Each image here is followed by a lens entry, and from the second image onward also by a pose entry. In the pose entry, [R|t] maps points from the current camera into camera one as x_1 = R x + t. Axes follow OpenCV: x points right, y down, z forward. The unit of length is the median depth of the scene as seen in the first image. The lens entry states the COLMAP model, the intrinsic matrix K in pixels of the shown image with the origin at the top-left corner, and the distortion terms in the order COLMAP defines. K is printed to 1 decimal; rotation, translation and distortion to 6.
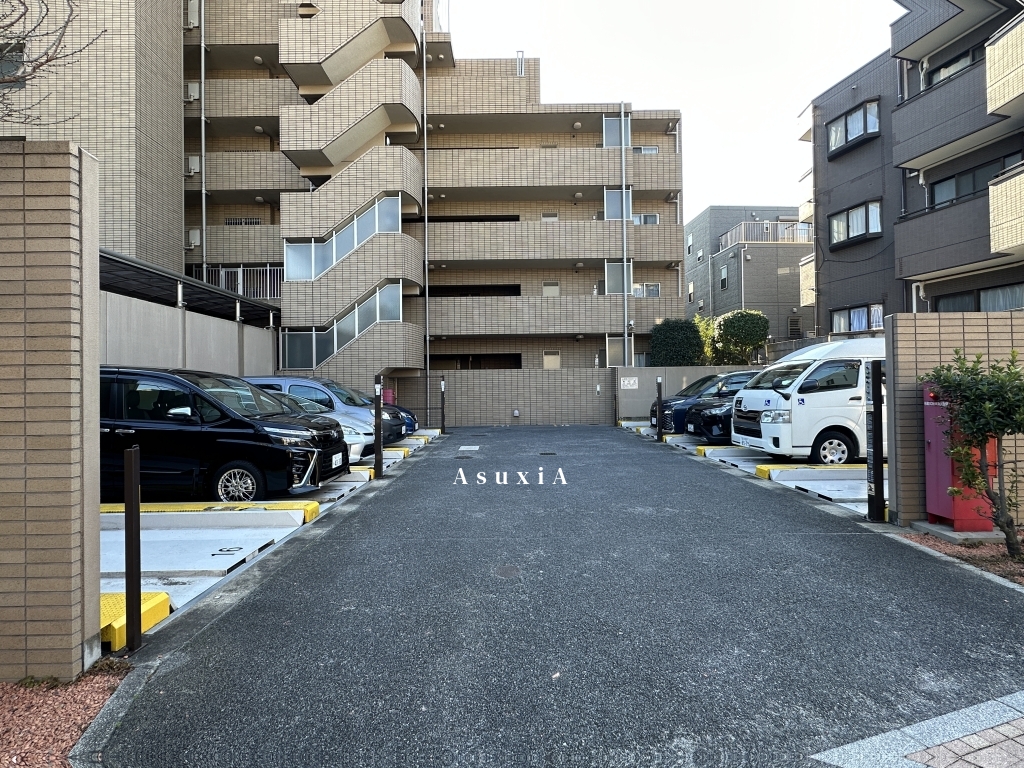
lens RADIAL K [[491.5, 0, 512.0], [0, 491.5, 384.0], [0, 0, 1]] dist [-0.000595, -0.000106]
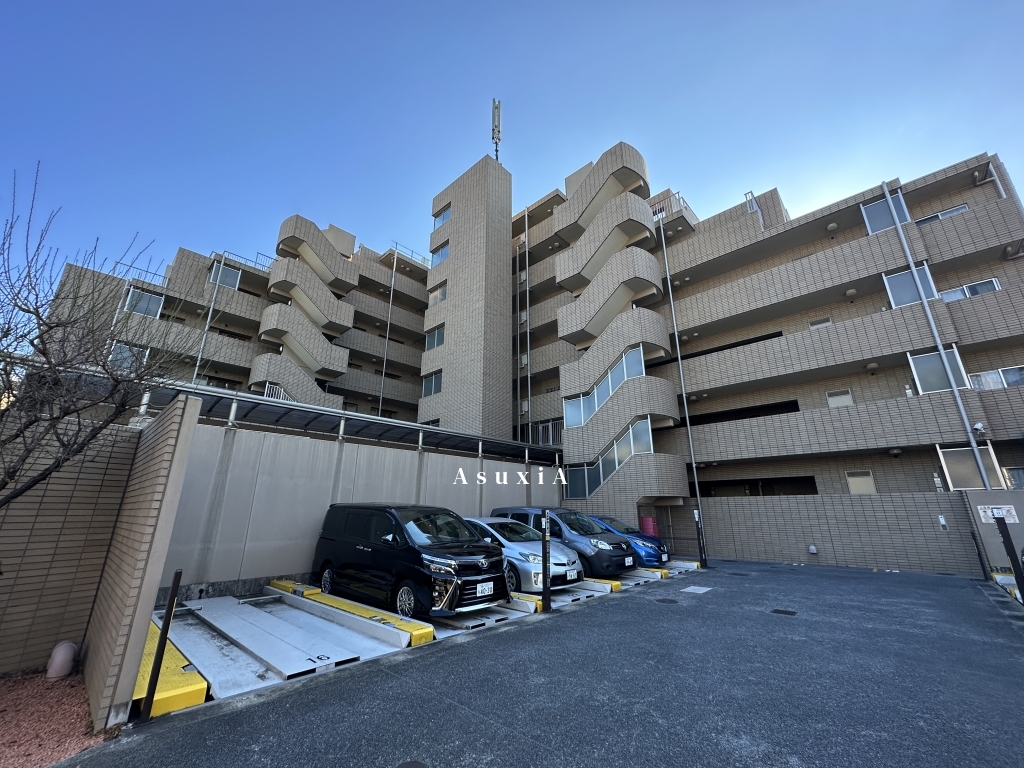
lens RADIAL K [[407.0, 0, 512.0], [0, 407.0, 384.0], [0, 0, 1]] dist [-0.001374, 0.000116]
pose [[0.730088, -0.193272, -0.655452, 0.161118], [-0.003339, 0.958150, -0.286248, -0.012251], [0.683345, 0.211174, 0.698888, 0.113006]]
